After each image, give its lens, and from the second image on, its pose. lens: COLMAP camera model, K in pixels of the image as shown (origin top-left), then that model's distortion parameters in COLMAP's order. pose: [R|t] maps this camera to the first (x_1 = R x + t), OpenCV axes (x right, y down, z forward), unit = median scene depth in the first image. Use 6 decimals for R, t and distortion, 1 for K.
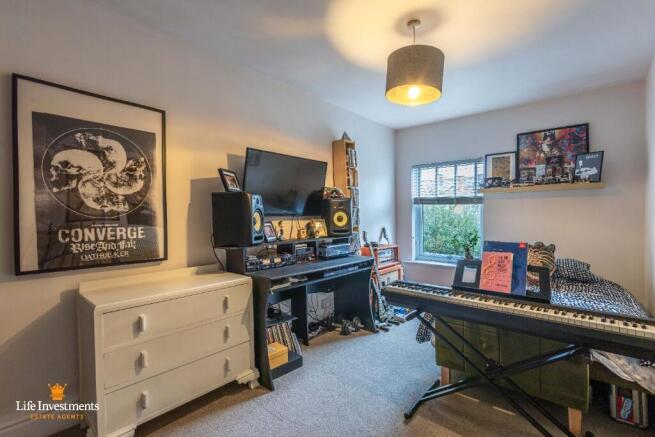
lens RADIAL K [[296.2, 0, 327.1], [0, 296.2, 210.3], [0, 0, 1]] dist [0.001545, 0.000003]
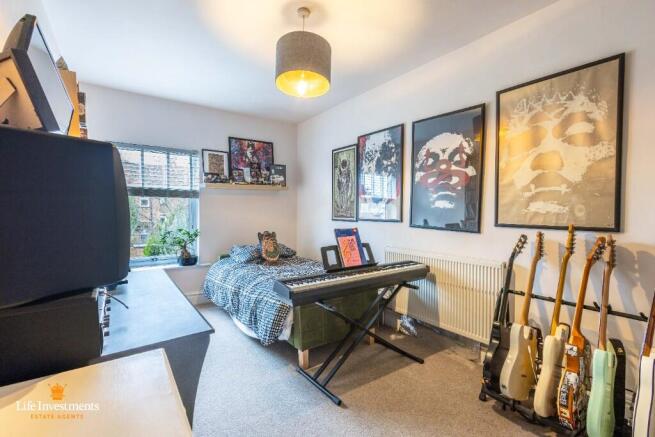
lens RADIAL K [[296.2, 0, 327.1], [0, 296.2, 210.3], [0, 0, 1]] dist [0.001545, 0.000003]
pose [[0.252230, 0.000226, 0.967667, -0.349621], [-0.017210, 0.999843, 0.004252, 0.007931], [-0.967514, -0.017726, 0.252194, 0.370194]]
